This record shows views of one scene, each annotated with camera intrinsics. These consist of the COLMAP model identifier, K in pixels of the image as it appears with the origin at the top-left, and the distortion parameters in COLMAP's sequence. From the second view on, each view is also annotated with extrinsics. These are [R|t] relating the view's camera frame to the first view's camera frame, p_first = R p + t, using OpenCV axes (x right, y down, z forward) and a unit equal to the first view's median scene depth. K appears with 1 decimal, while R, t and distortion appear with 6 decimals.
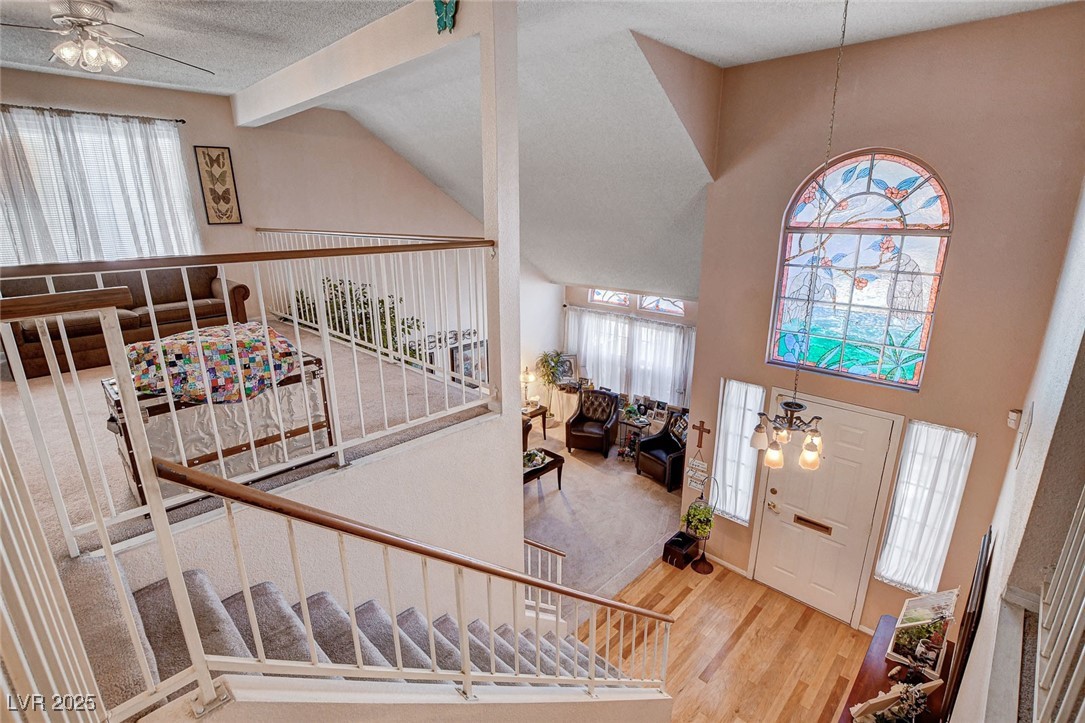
lens RADIAL K [[512.2, 0, 546.9], [0, 512.2, 362.9], [0, 0, 1]] dist [-0.029129, 0.005155]
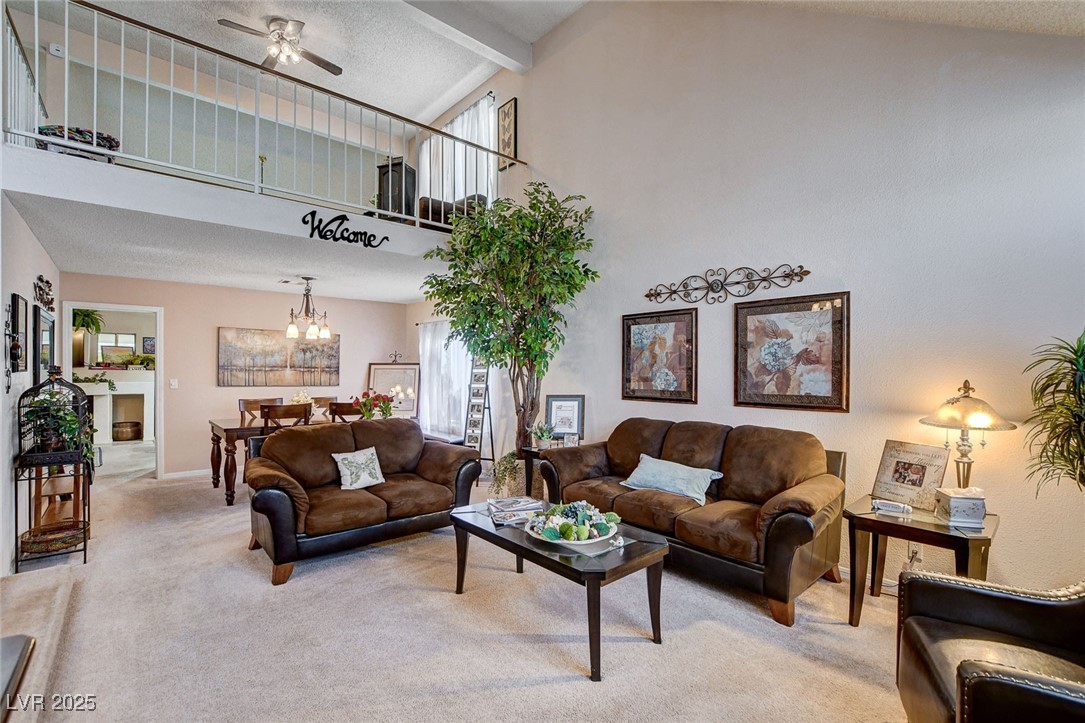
lens RADIAL K [[478.8, 0, 546.1], [0, 478.8, 373.4], [0, 0, 1]] dist [-0.024531, 0.003955]
pose [[-0.081979, 0.009300, -0.996591, 0.427998], [-0.284234, 0.958210, 0.032323, 0.107737], [0.955244, 0.285915, -0.075910, 1.340935]]
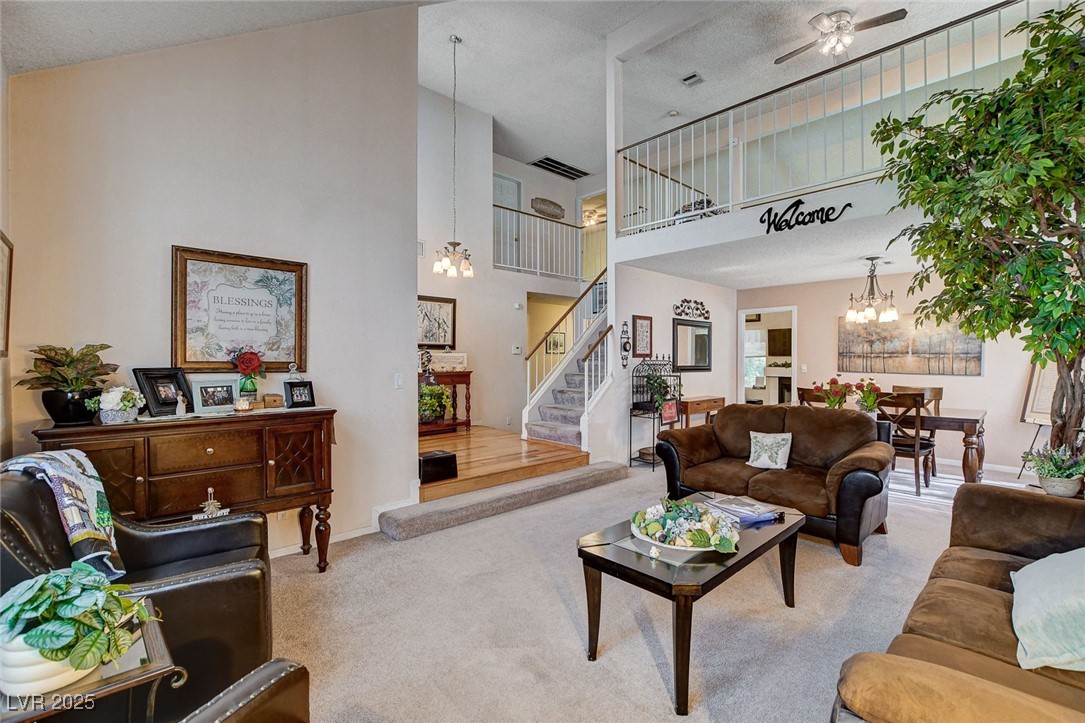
lens RADIAL K [[478.8, 0, 545.0], [0, 478.8, 359.9], [0, 0, 1]] dist [-0.024531, 0.003955]
pose [[-0.998759, 0.003390, 0.049684, 0.054857], [0.017376, 0.958701, 0.283886, 0.002054], [-0.046669, 0.284397, -0.957570, 1.730620]]
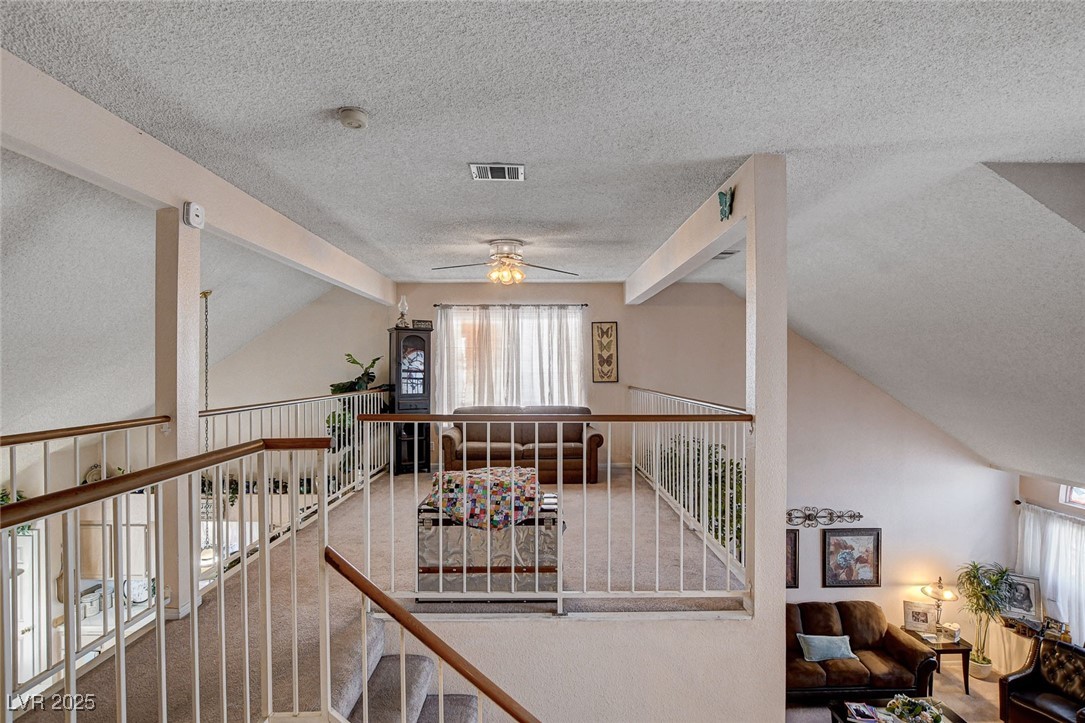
lens RADIAL K [[537.3, 0, 541.4], [0, 537.3, 369.4], [0, 0, 1]] dist [-0.028348, 0.004169]
pose [[0.702323, 0.002344, -0.711855, 0.163474], [-0.200431, 0.960189, -0.194586, -0.028373], [0.683059, 0.279340, 0.674833, 0.035434]]
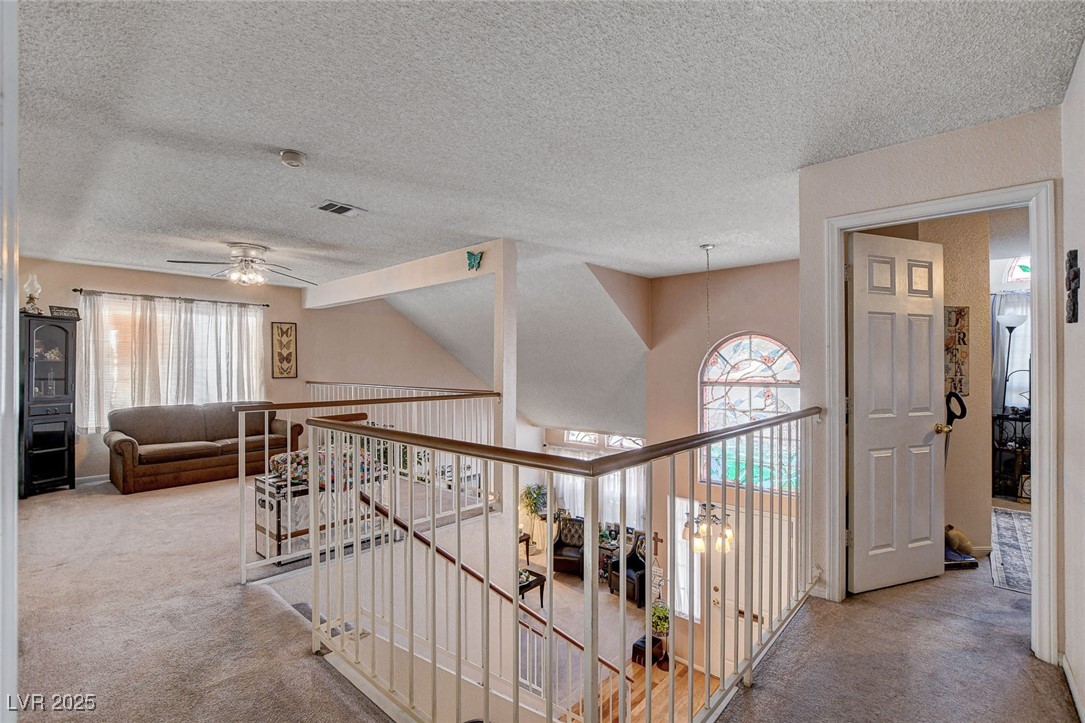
lens RADIAL K [[478.8, 0, 547.2], [0, 478.8, 359.5], [0, 0, 1]] dist [-0.024531, 0.003955]
pose [[0.999156, 0.002629, 0.040984, -0.010756], [0.009588, 0.955438, -0.295036, 0.048745], [-0.039933, 0.295180, 0.954607, -0.216351]]
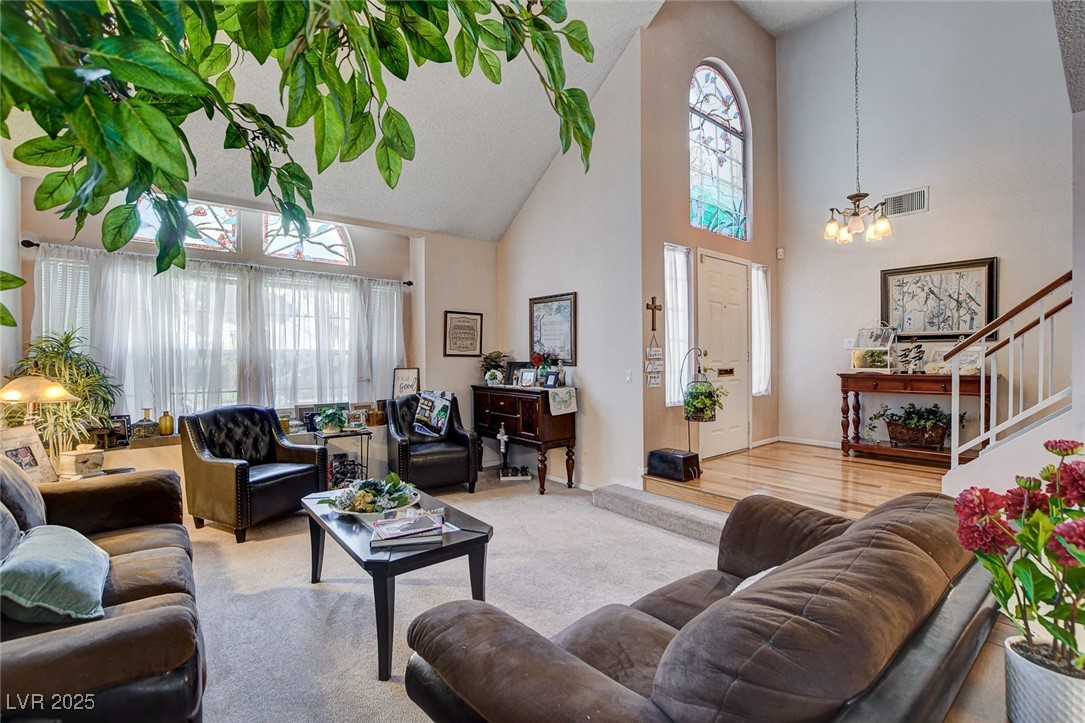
lens RADIAL K [[478.8, 0, 547.7], [0, 478.8, 364.8], [0, 0, 1]] dist [-0.024531, 0.003955]
pose [[0.123517, -0.015462, 0.992222, -0.516471], [0.284478, 0.958464, -0.020477, 0.187703], [-0.950692, 0.284794, 0.122786, 1.097515]]
